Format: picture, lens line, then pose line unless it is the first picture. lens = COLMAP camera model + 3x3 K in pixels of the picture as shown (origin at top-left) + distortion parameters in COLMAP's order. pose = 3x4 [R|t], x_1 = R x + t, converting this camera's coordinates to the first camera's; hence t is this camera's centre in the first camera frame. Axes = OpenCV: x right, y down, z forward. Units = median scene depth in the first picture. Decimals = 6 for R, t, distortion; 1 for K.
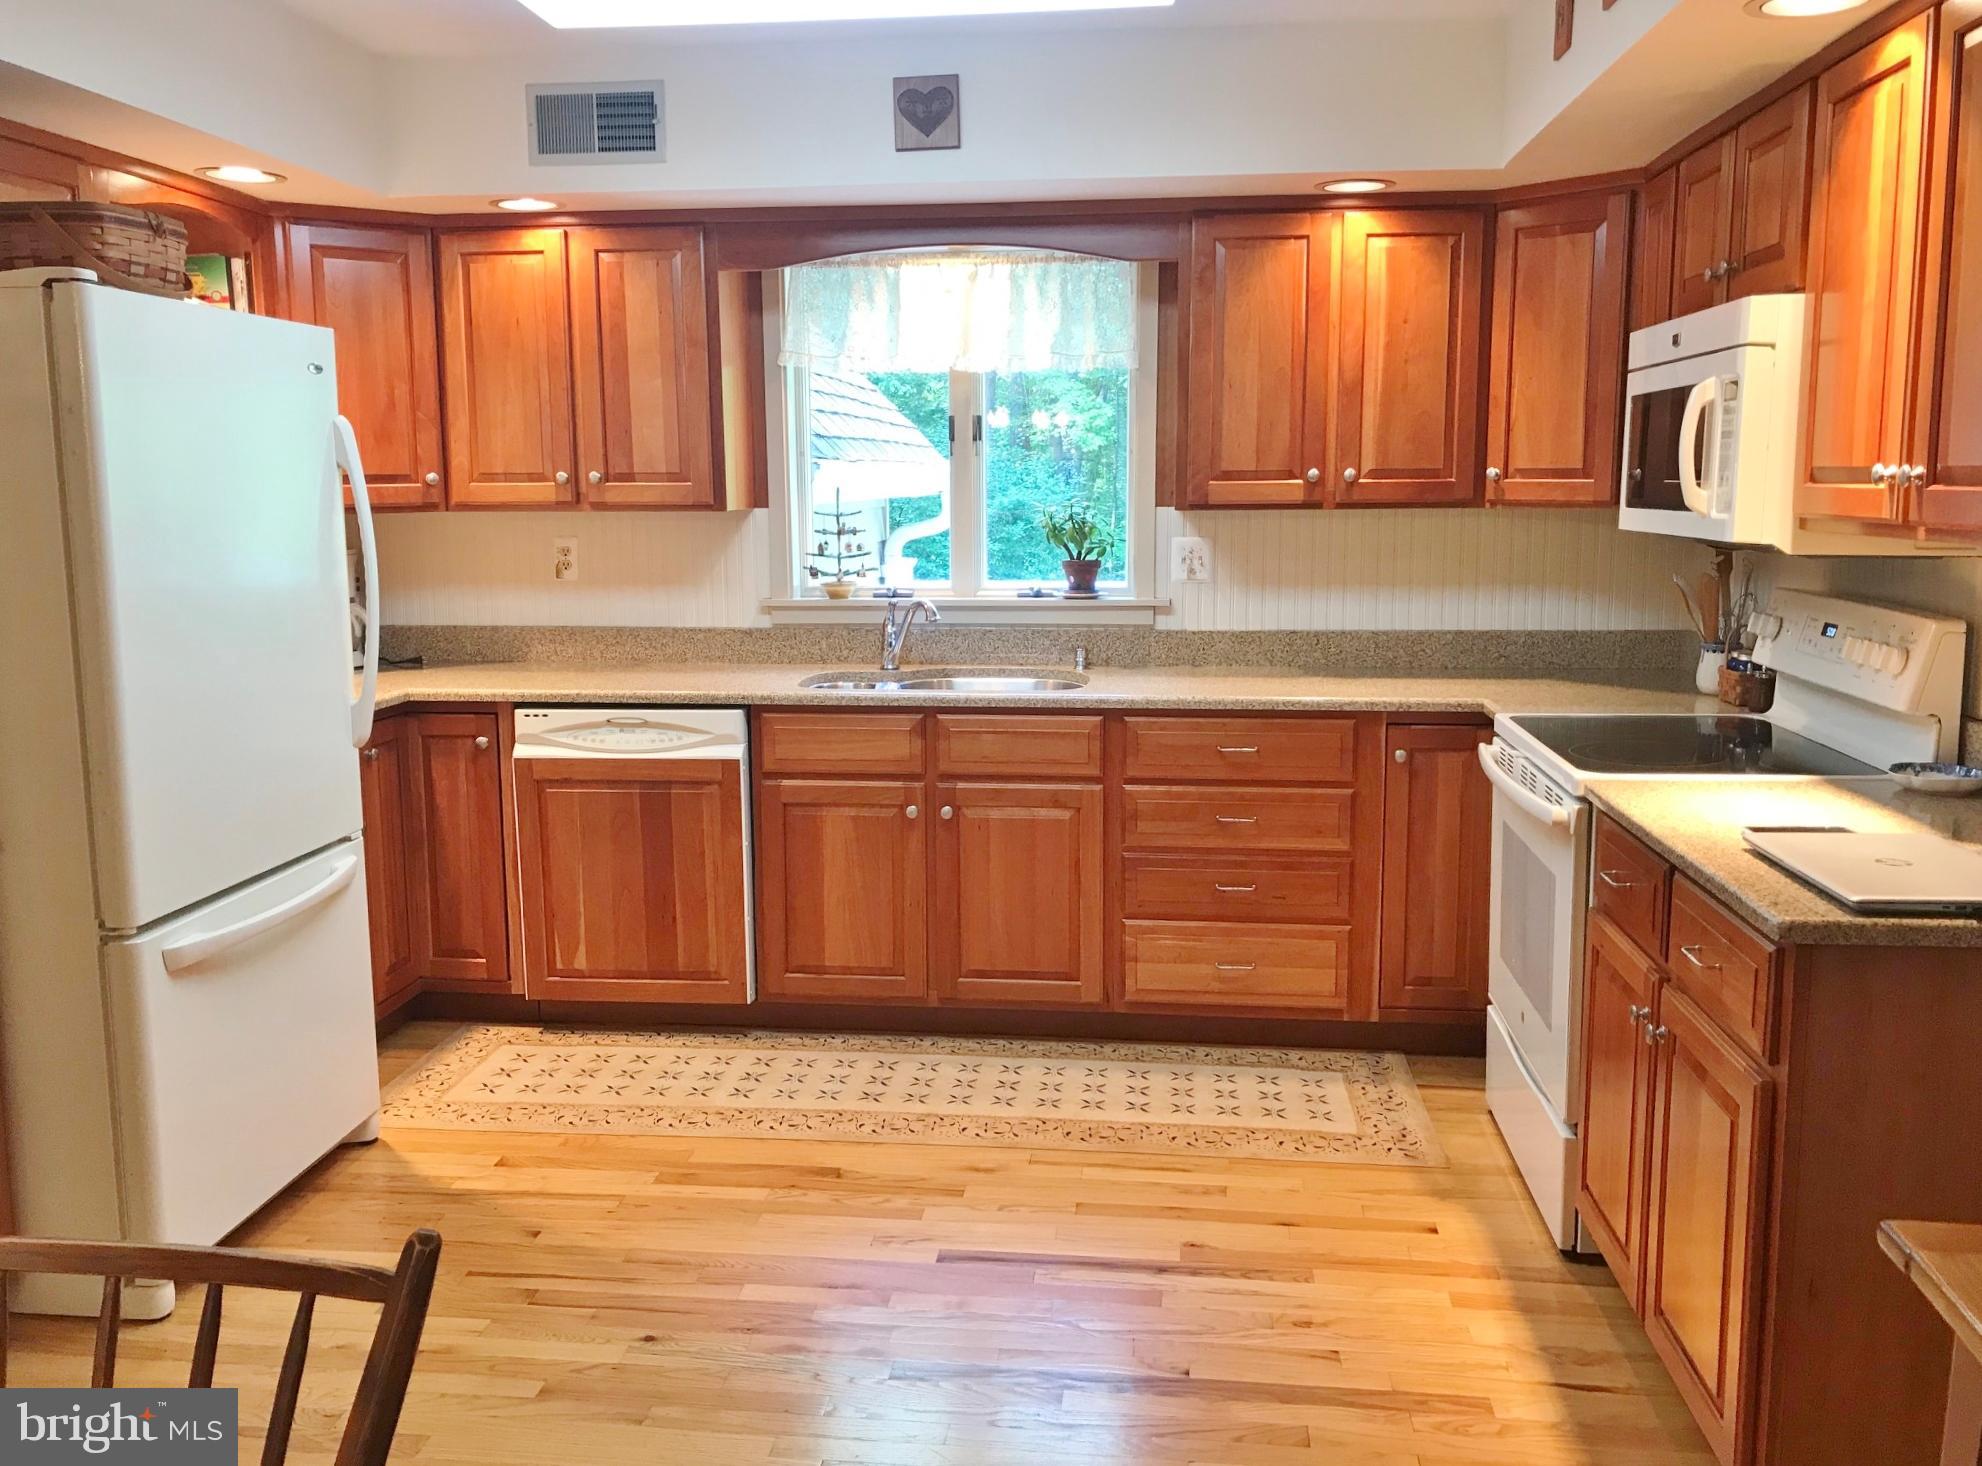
lens RADIAL K [[1666.5, 0, 991.5], [0, 1666.5, 722.6], [0, 0, 1]] dist [0.038534, -0.004289]
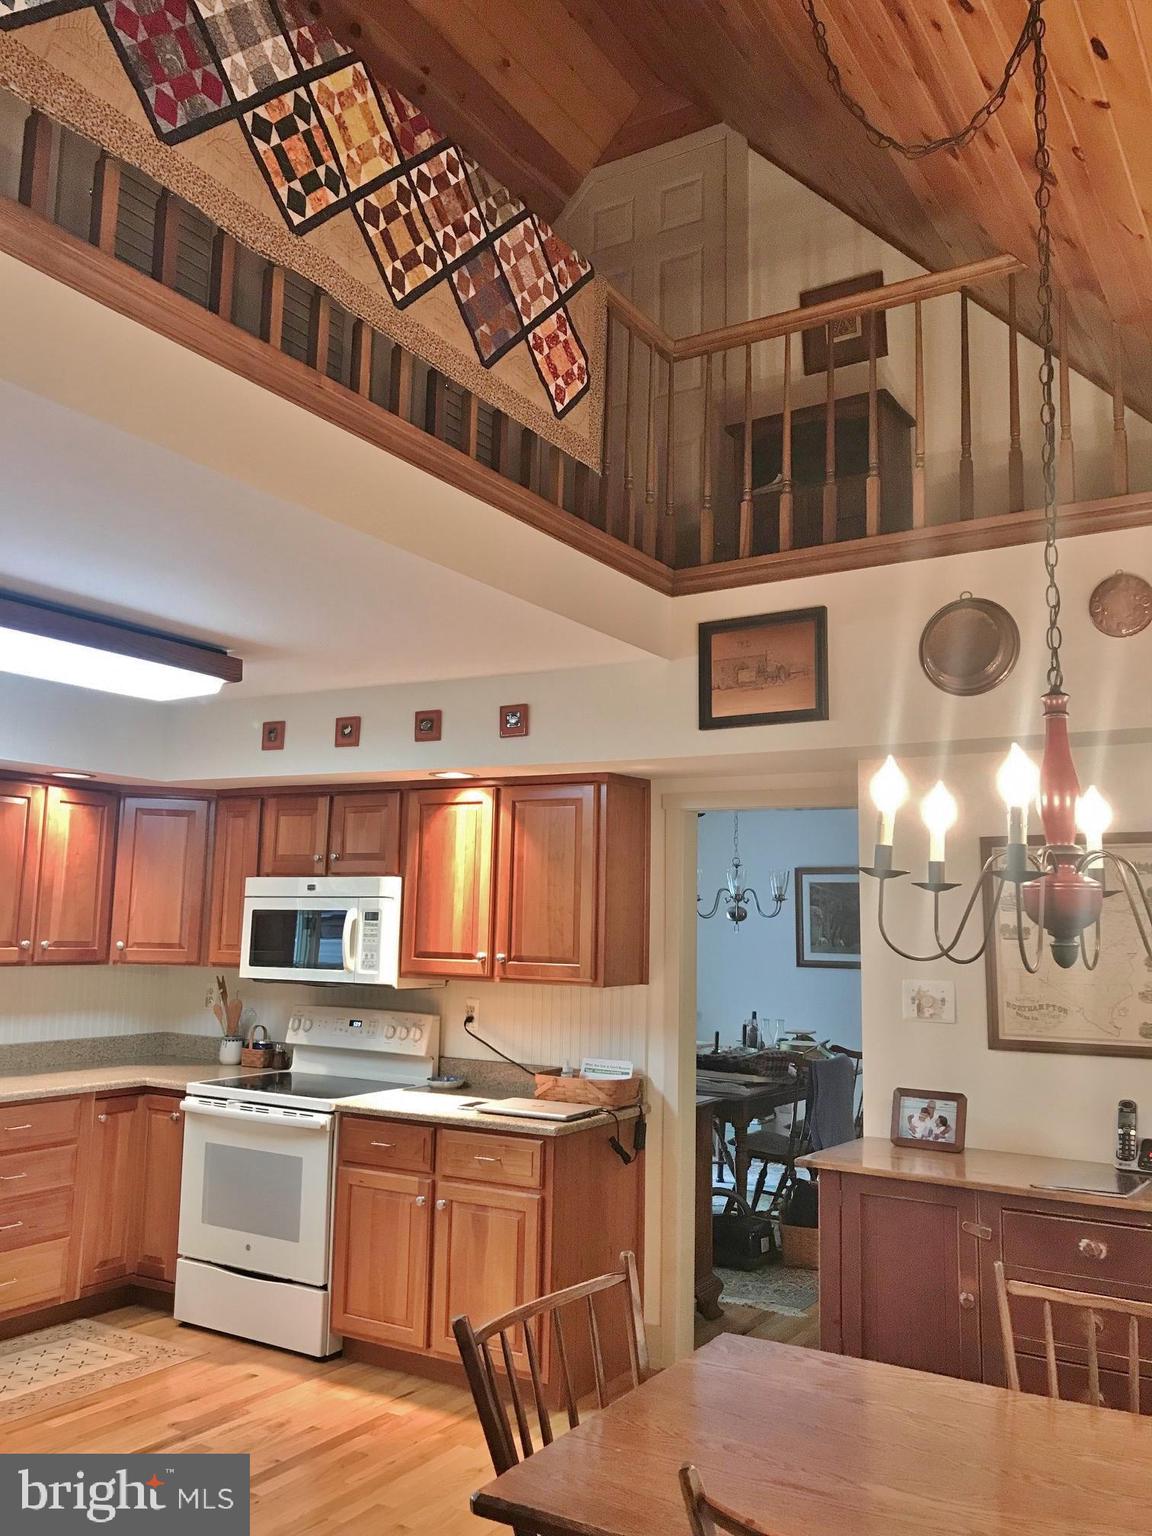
lens RADIAL K [[1264.5, 0, 578.4], [0, 1264.5, 767.2], [0, 0, 1]] dist [-0.001818, 0.007265]
pose [[0.429660, 0.126320, 0.894112, -0.713612], [0.110763, 0.975317, -0.191020, -0.027694], [-0.896172, 0.181108, 0.405063, 0.021564]]
